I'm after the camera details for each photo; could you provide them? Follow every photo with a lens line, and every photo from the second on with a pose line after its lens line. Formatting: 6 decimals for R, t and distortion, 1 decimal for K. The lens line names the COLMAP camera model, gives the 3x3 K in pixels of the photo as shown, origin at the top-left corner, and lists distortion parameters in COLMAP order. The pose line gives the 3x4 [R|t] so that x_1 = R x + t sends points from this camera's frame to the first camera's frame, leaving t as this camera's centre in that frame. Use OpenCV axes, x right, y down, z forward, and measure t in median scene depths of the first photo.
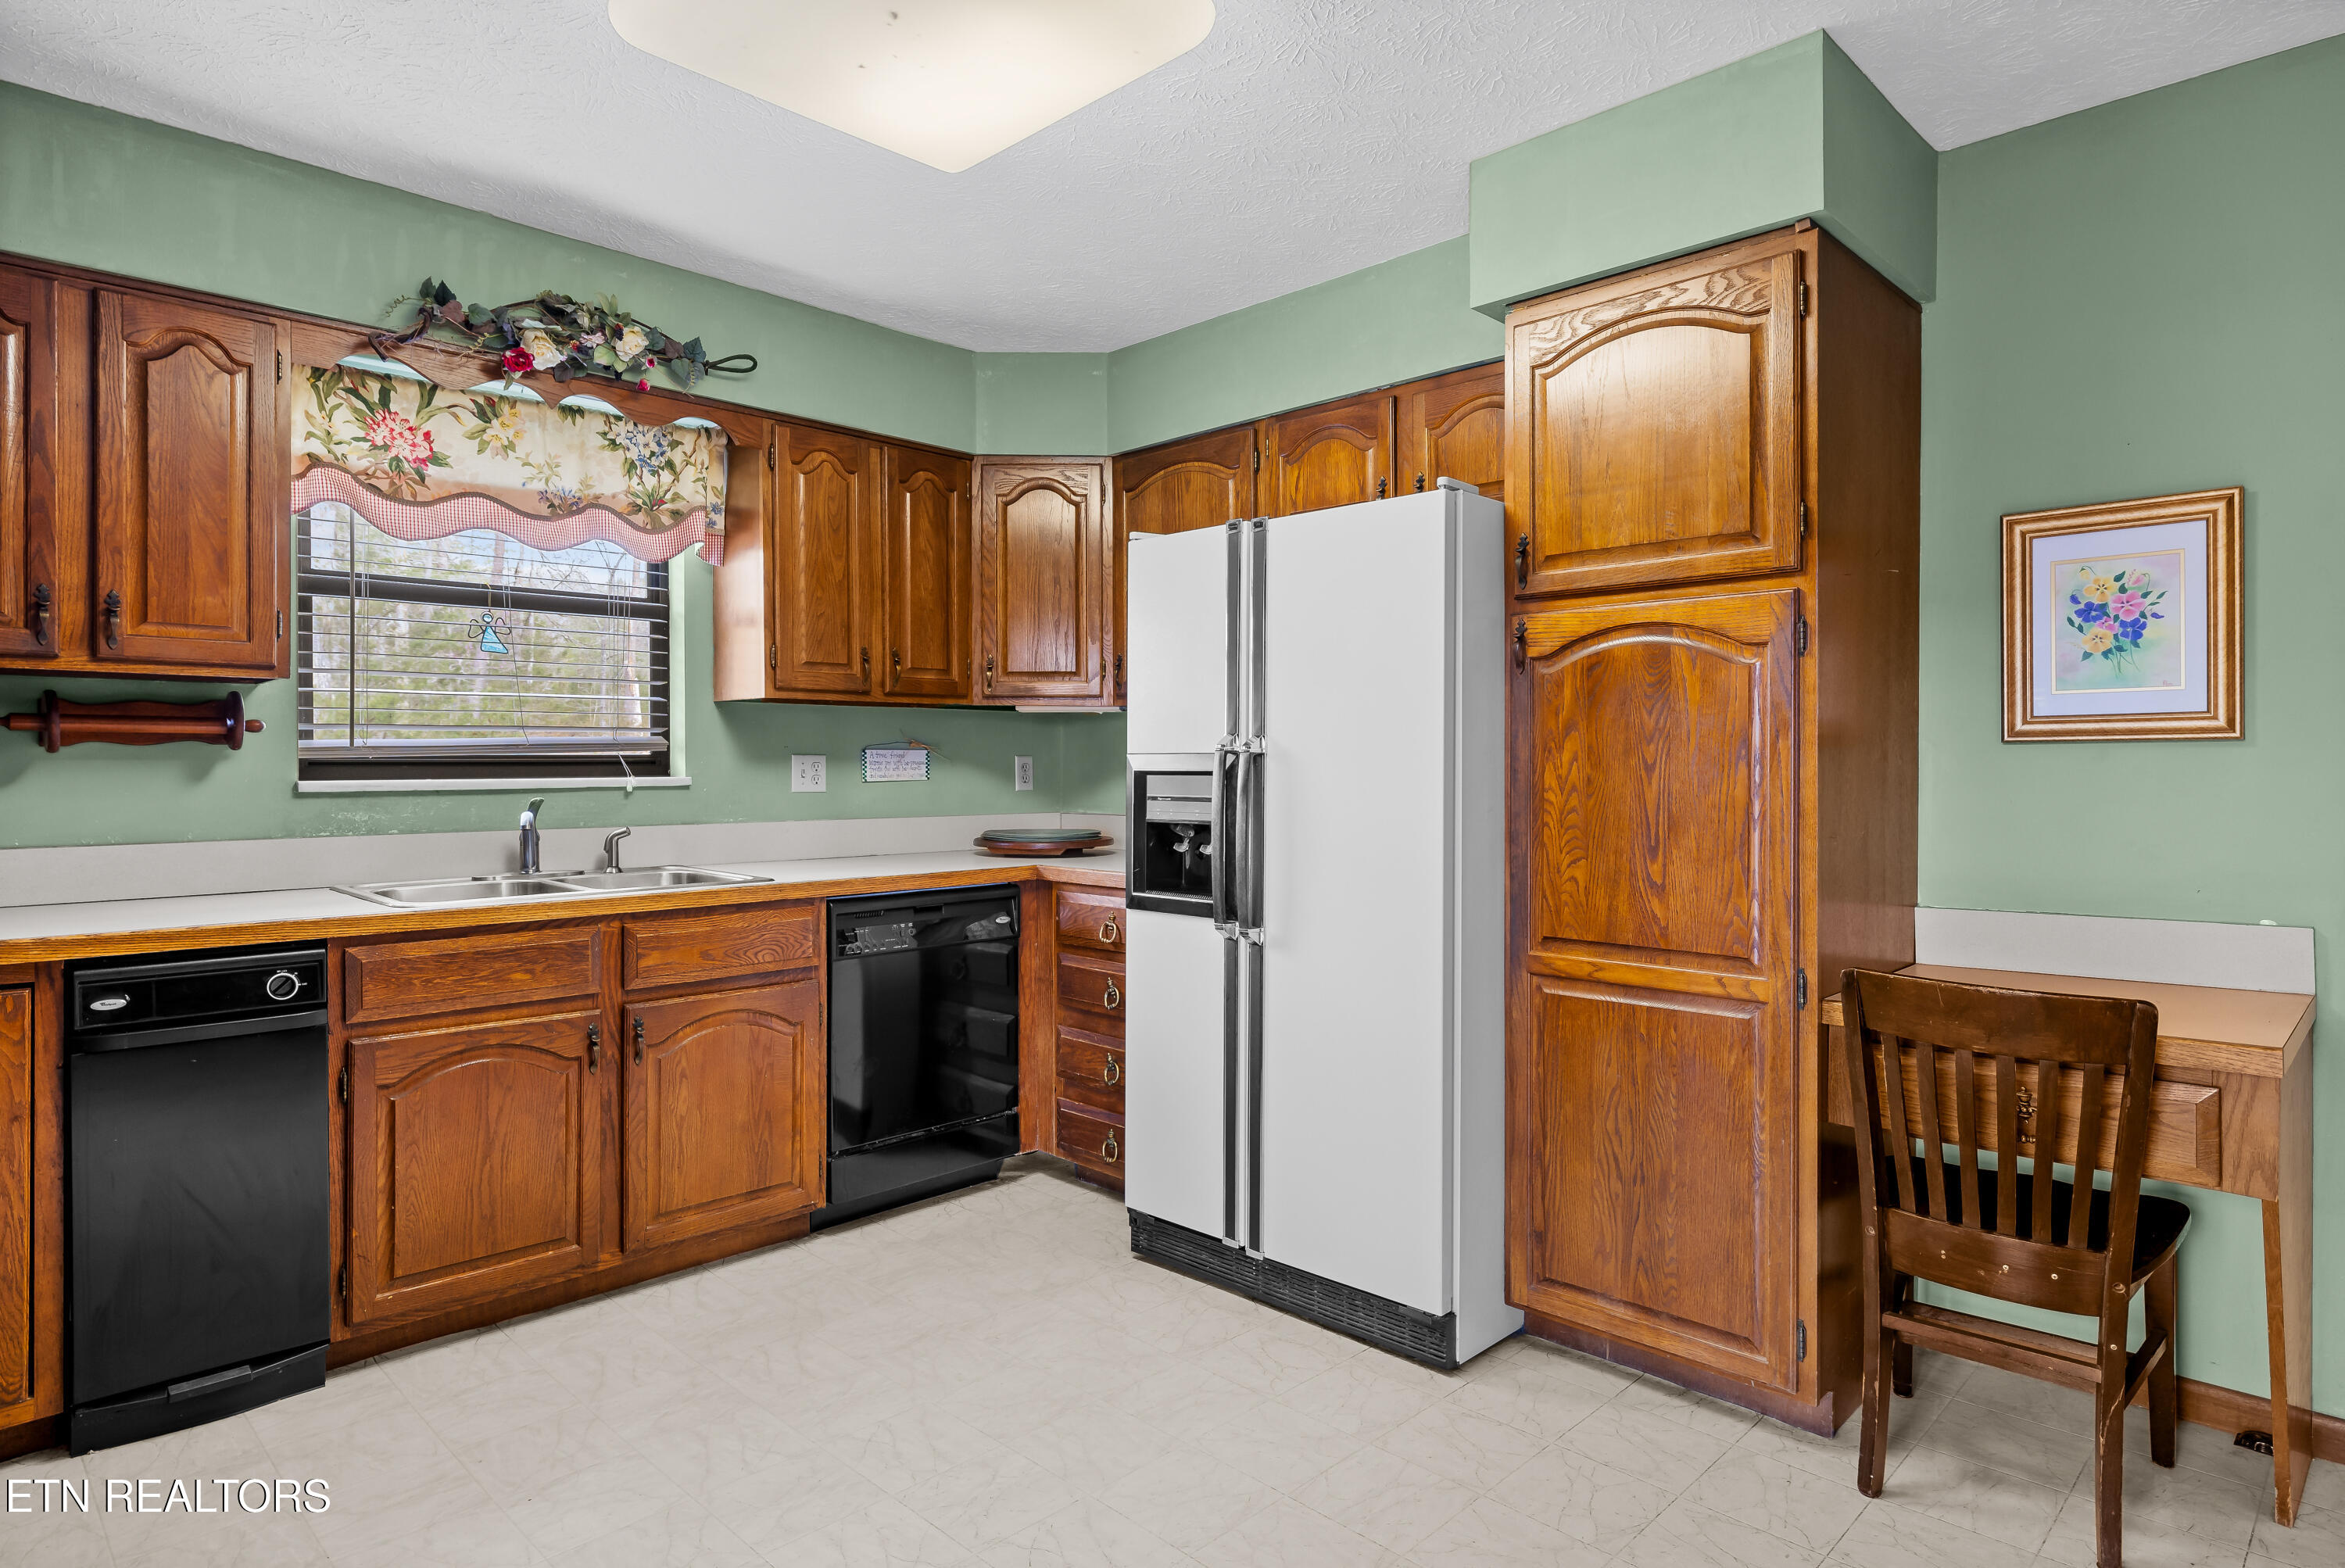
lens RADIAL K [[1274.5, 0, 1169.1], [0, 1274.5, 777.3], [0, 0, 1]] dist [-0.002854, 0.000907]
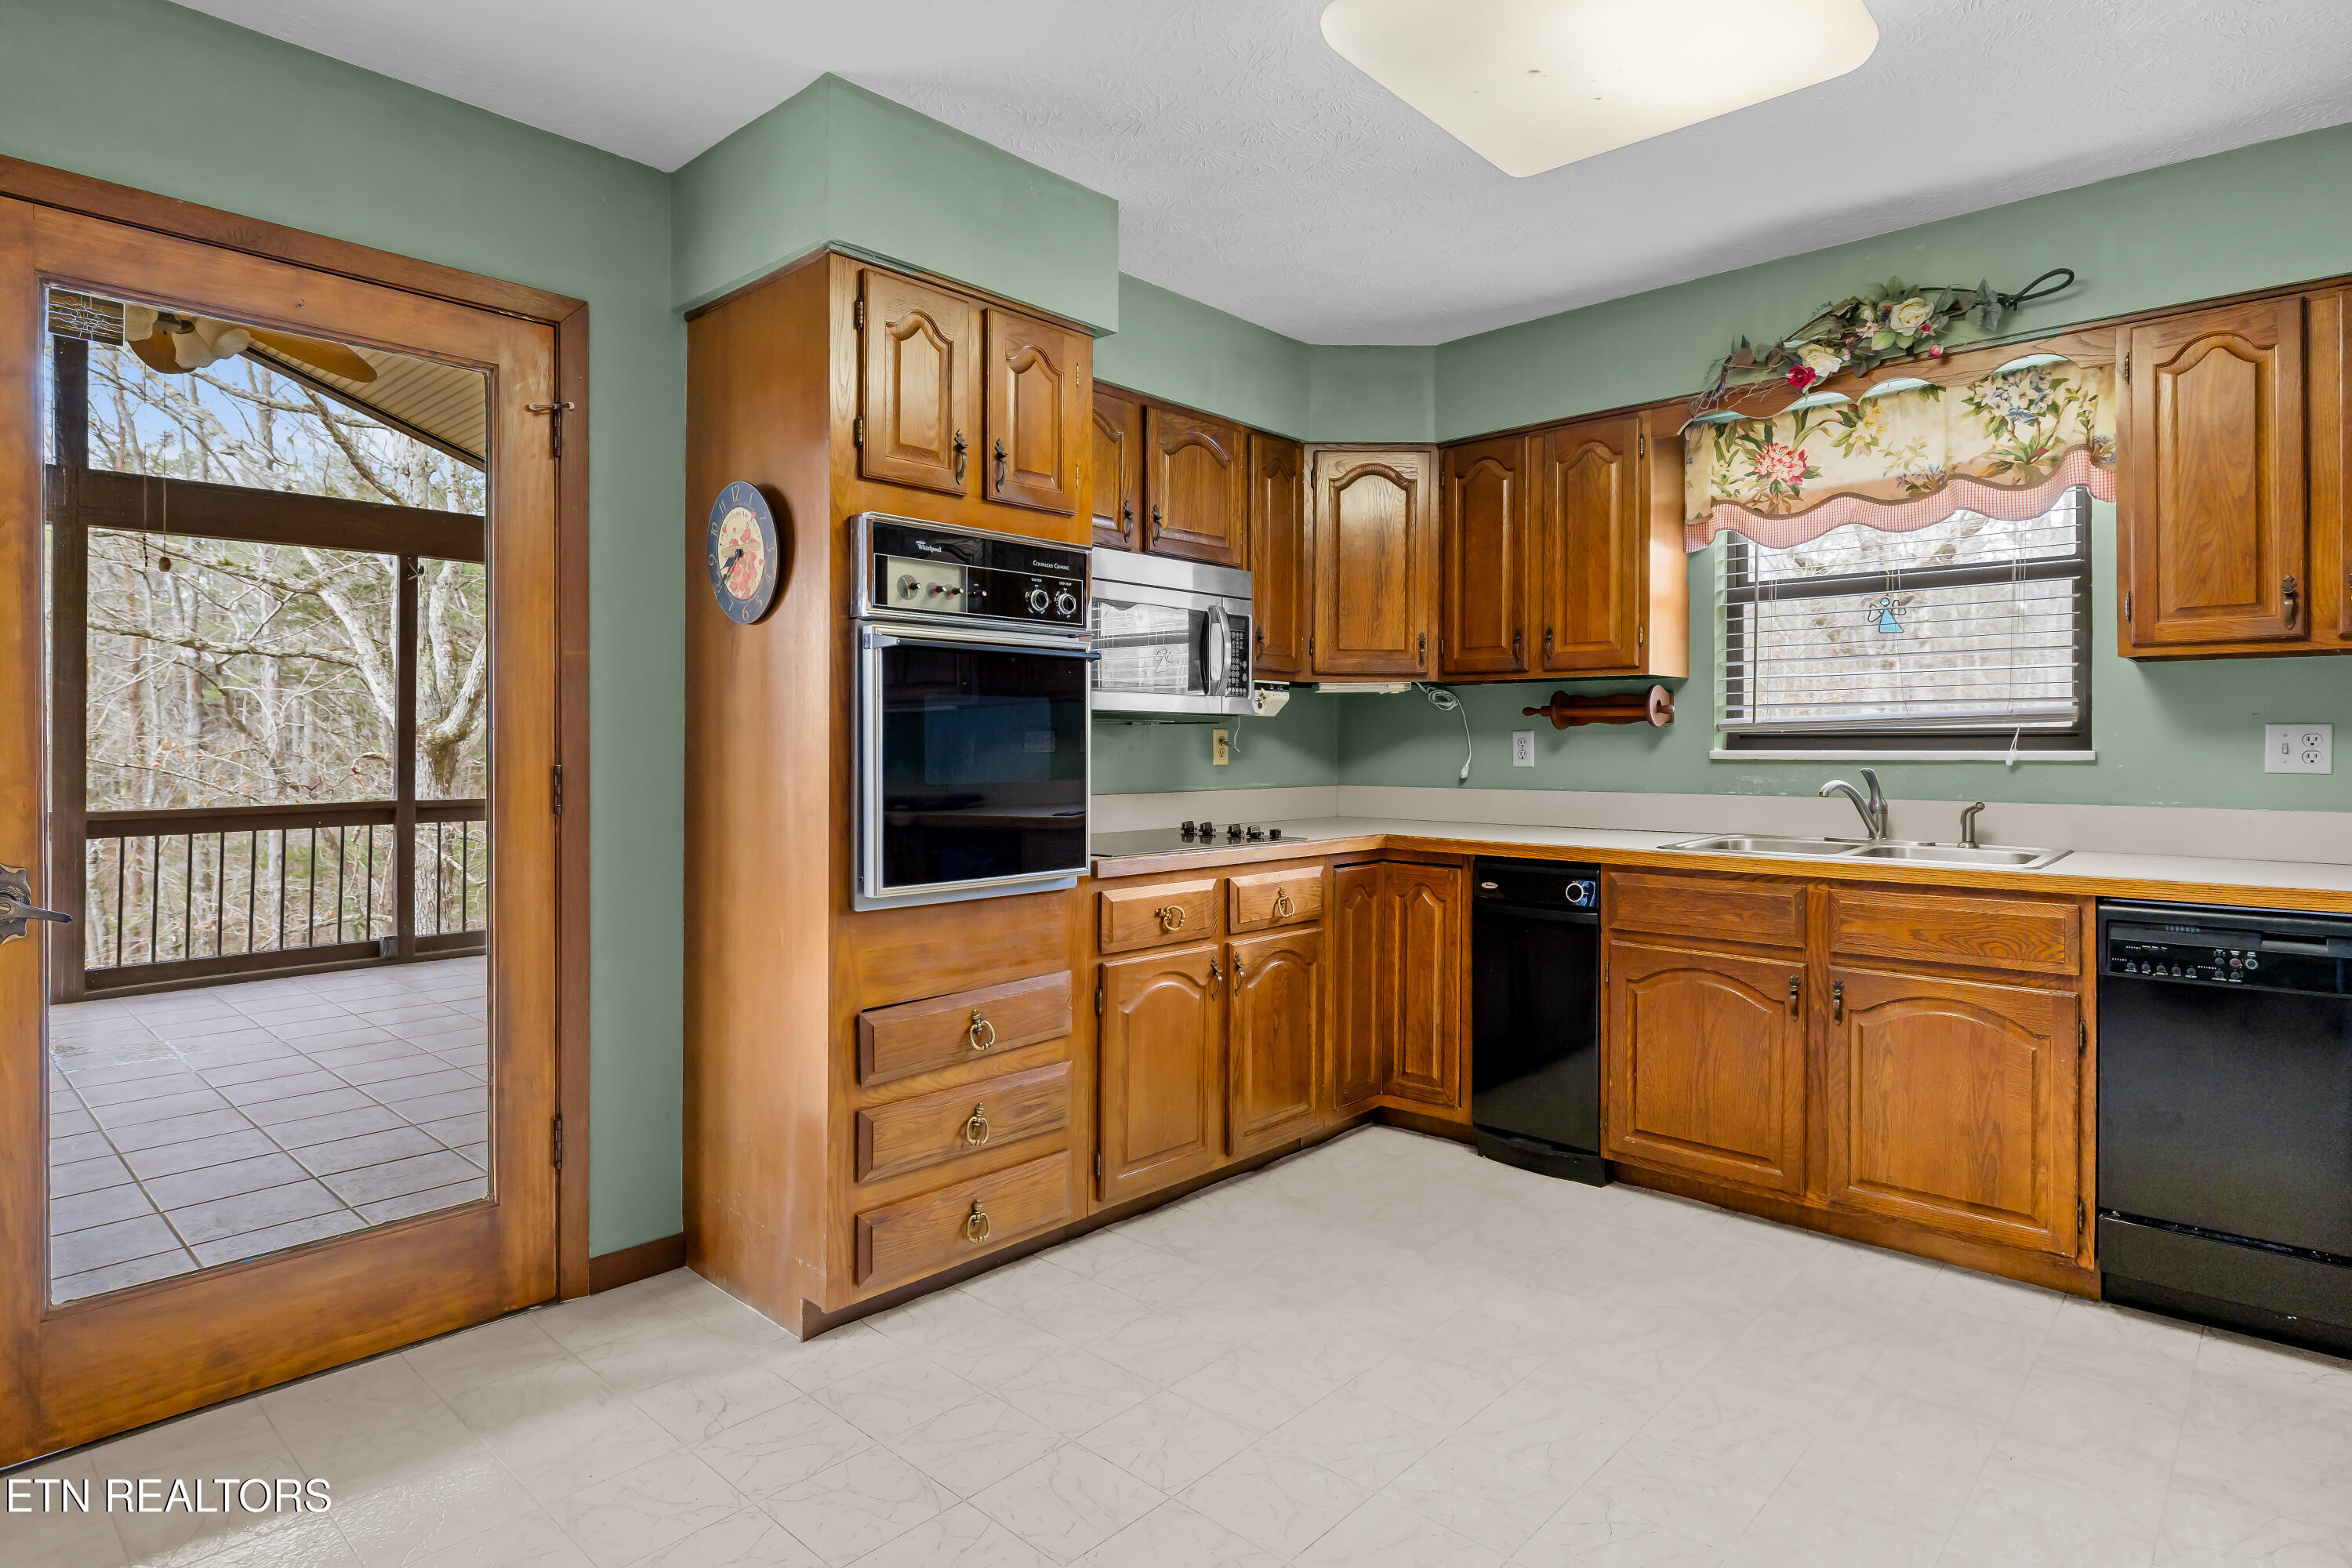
lens RADIAL K [[1278.3, 0, 1174.4], [0, 1278.3, 747.2], [0, 0, 1]] dist [-0.002854, 0.000907]
pose [[0.031836, 0.006082, -0.999475, 0.590987], [-0.008426, 0.999948, 0.005816, -0.003261], [0.999458, 0.008237, 0.031886, 0.408535]]
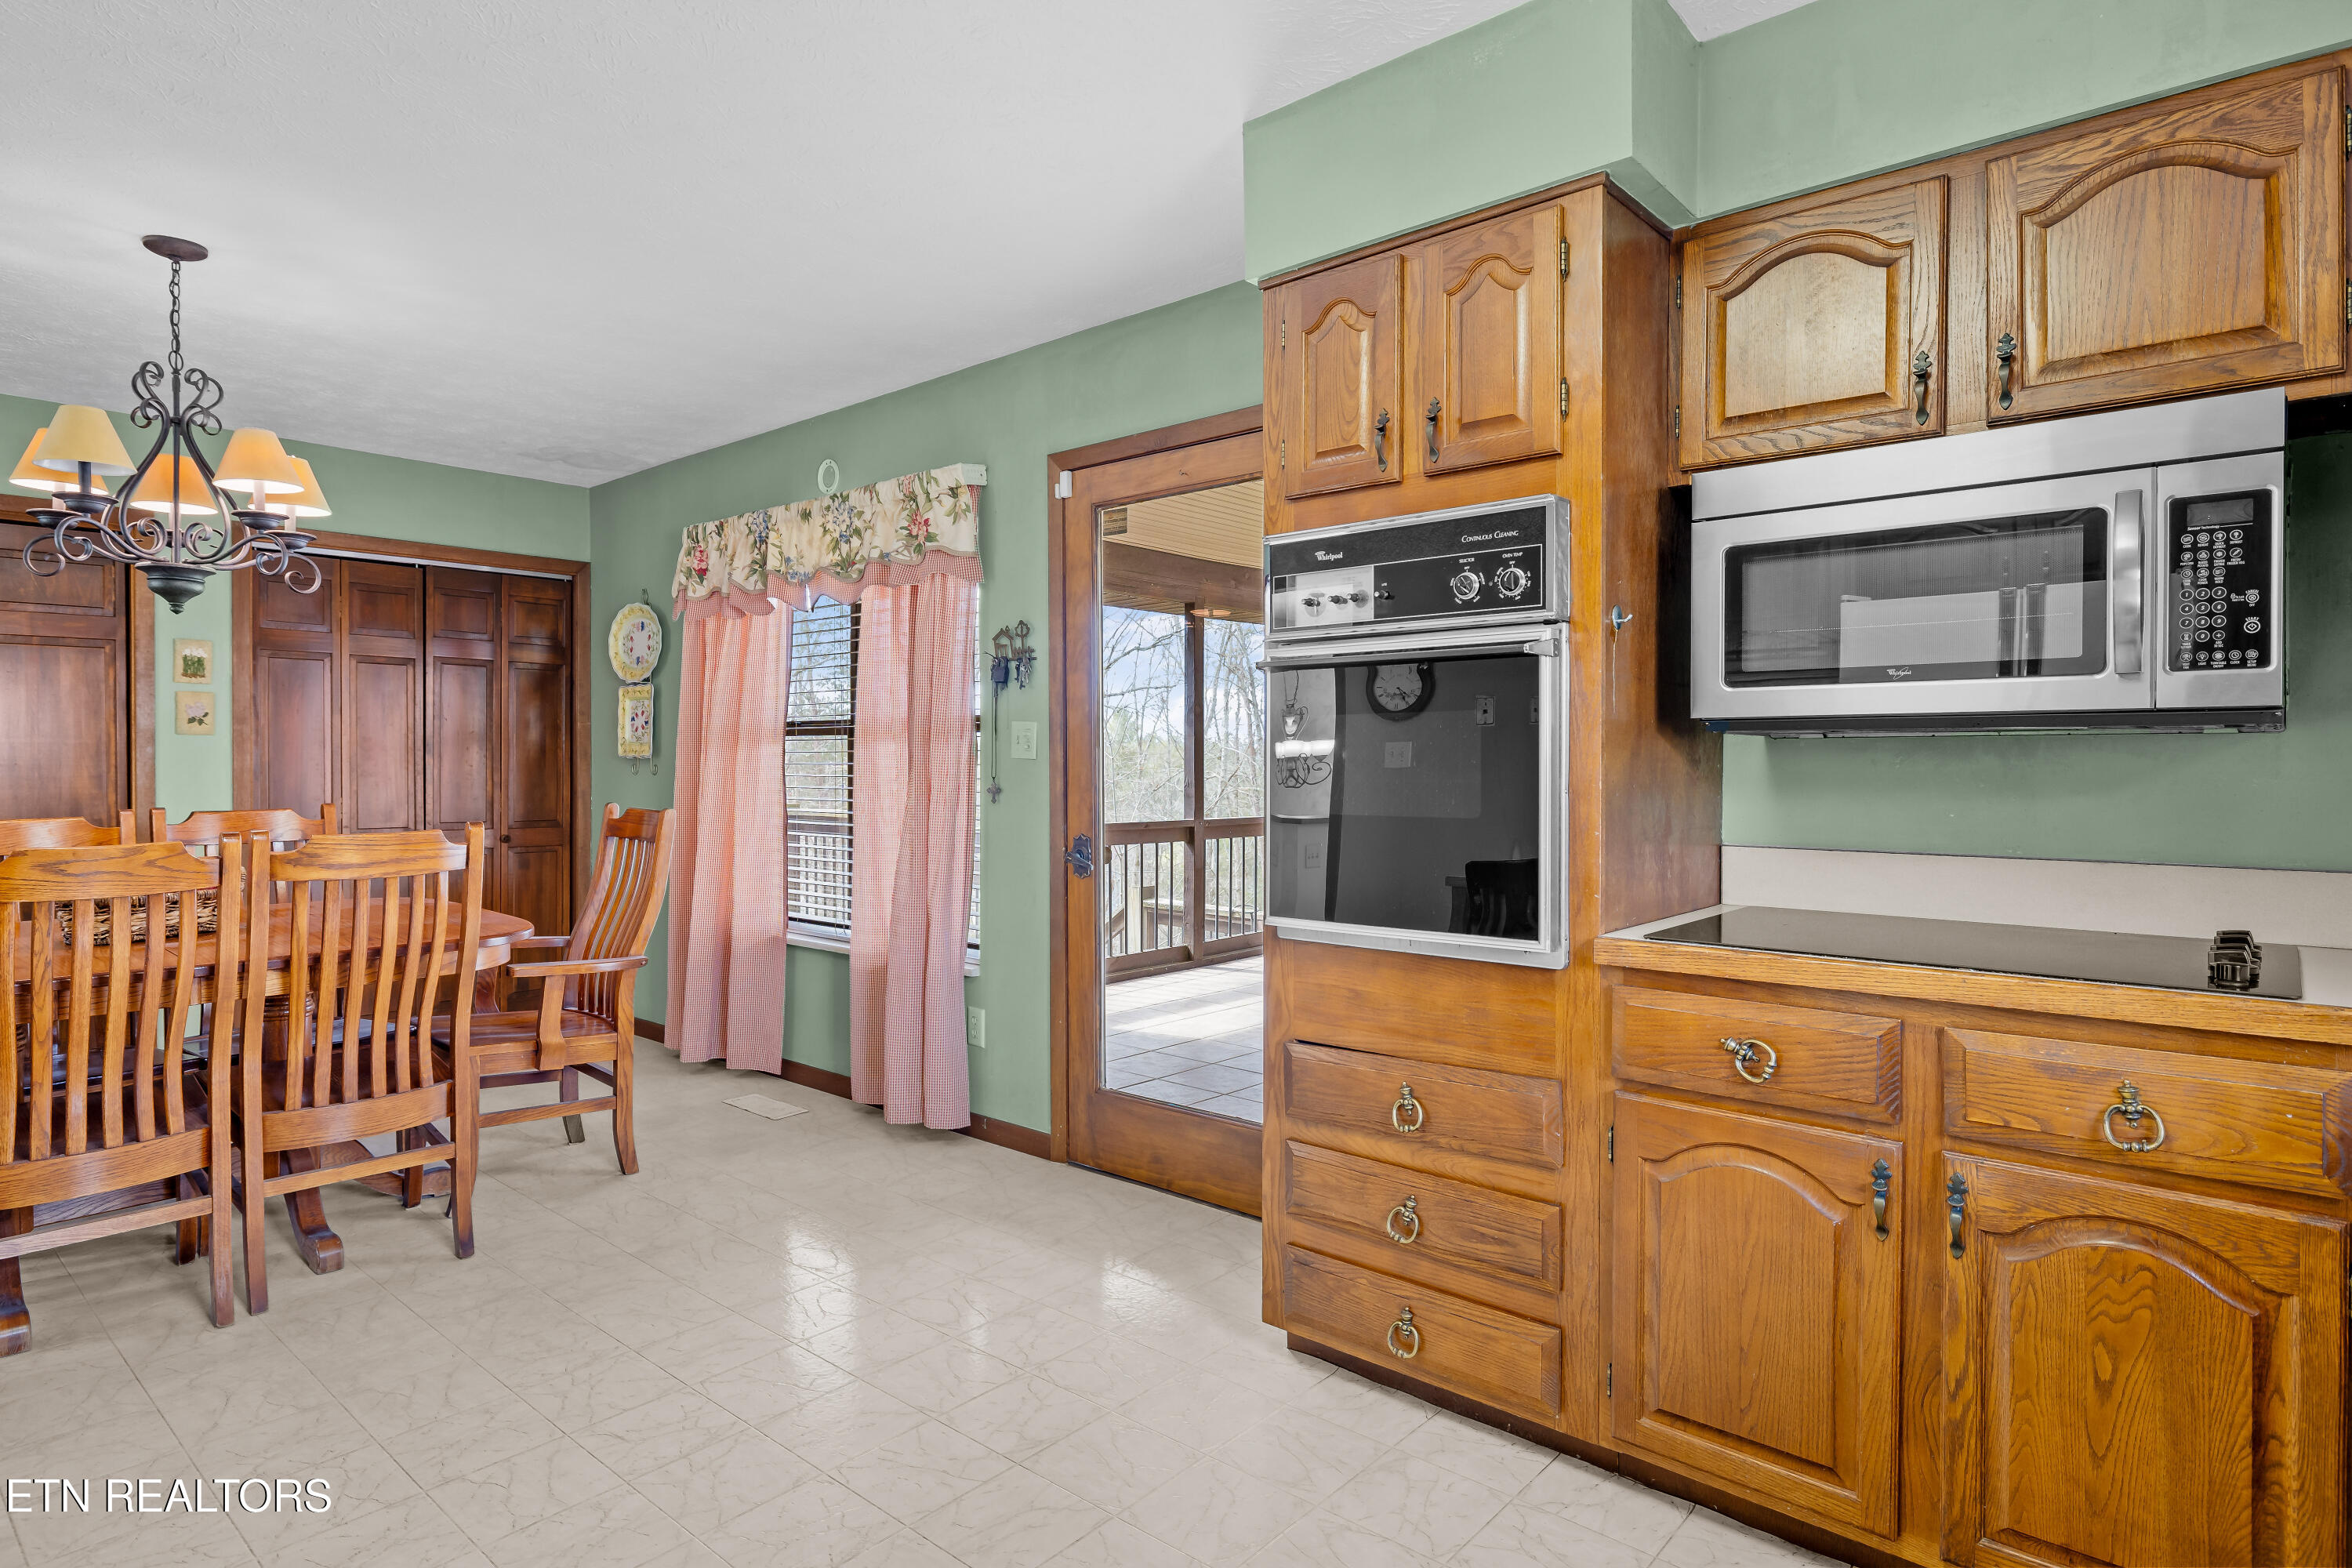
lens RADIAL K [[1278.3, 0, 1168.4], [0, 1278.3, 769.5], [0, 0, 1]] dist [-0.002854, 0.000907]
pose [[-0.999042, 0.002201, -0.043702, -0.197767], [0.001726, 0.999939, 0.010894, -0.008137], [0.043723, 0.010808, -0.998985, 1.108021]]
